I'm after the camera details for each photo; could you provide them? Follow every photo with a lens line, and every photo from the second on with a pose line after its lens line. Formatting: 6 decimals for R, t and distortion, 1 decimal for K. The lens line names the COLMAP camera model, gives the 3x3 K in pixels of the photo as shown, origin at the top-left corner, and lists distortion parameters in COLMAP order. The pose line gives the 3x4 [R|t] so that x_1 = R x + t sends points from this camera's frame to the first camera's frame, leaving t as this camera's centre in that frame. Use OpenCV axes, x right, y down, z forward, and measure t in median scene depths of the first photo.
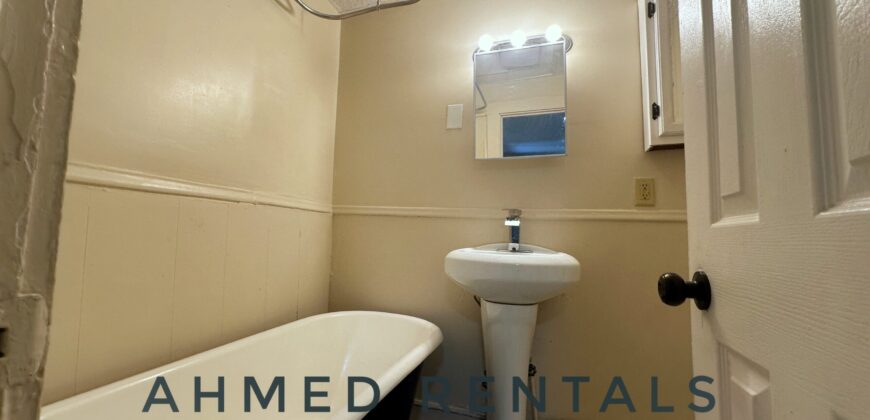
lens RADIAL K [[346.0, 0, 433.6], [0, 346.0, 210.8], [0, 0, 1]] dist [-0.003822, 0.000018]
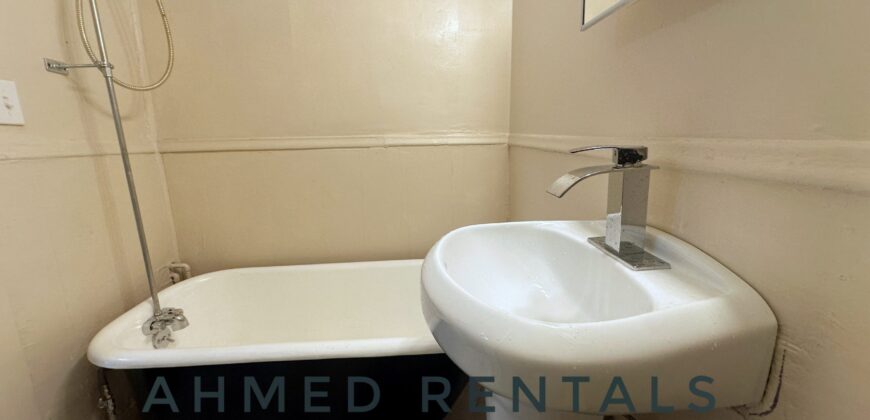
lens RADIAL K [[346.0, 0, 433.6], [0, 346.0, 210.8], [0, 0, 1]] dist [-0.003822, 0.000018]
pose [[0.358151, 0.162080, -0.919488, 0.537972], [0.097042, 0.973021, 0.209316, -0.035776], [0.928607, -0.164196, 0.332759, 0.693841]]
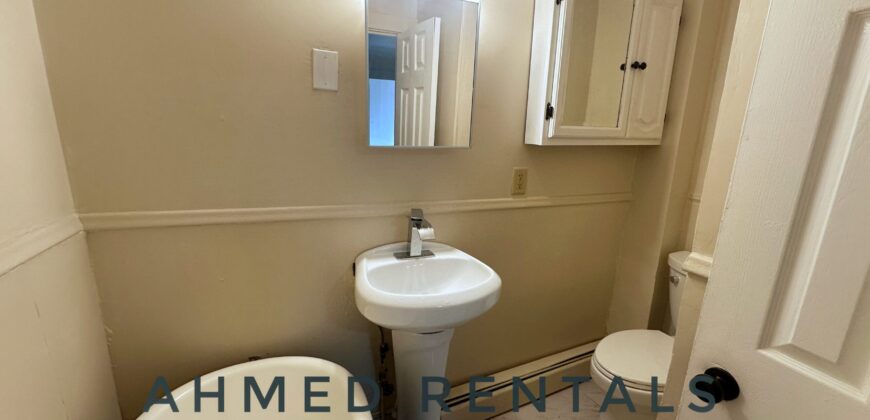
lens RADIAL K [[346.0, 0, 433.6], [0, 346.0, 210.8], [0, 0, 1]] dist [-0.003822, 0.000018]
pose [[0.751087, -0.151188, 0.642659, -0.291645], [-0.068639, 0.950268, 0.303774, -0.273759], [-0.656625, -0.272272, 0.703357, 0.390670]]
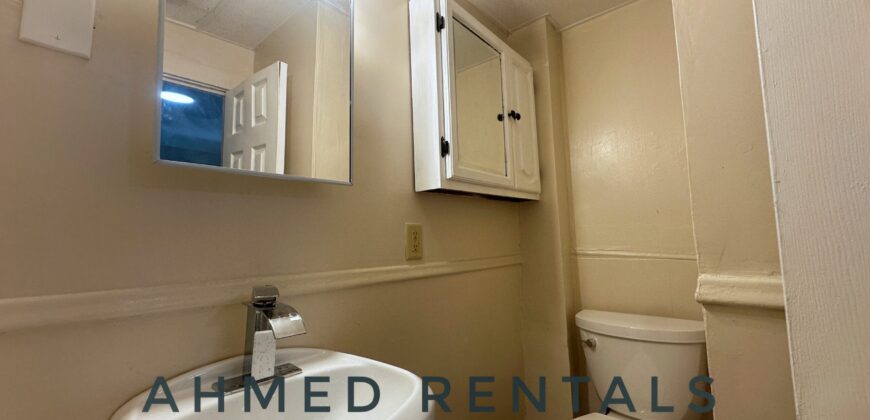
lens RADIAL K [[346.0, 0, 433.6], [0, 346.0, 210.8], [0, 0, 1]] dist [-0.003822, 0.000018]
pose [[0.397266, 0.037579, 0.916934, -0.107697], [-0.039631, 0.998932, -0.023769, -0.107957], [-0.916847, -0.026897, 0.398331, 0.635756]]
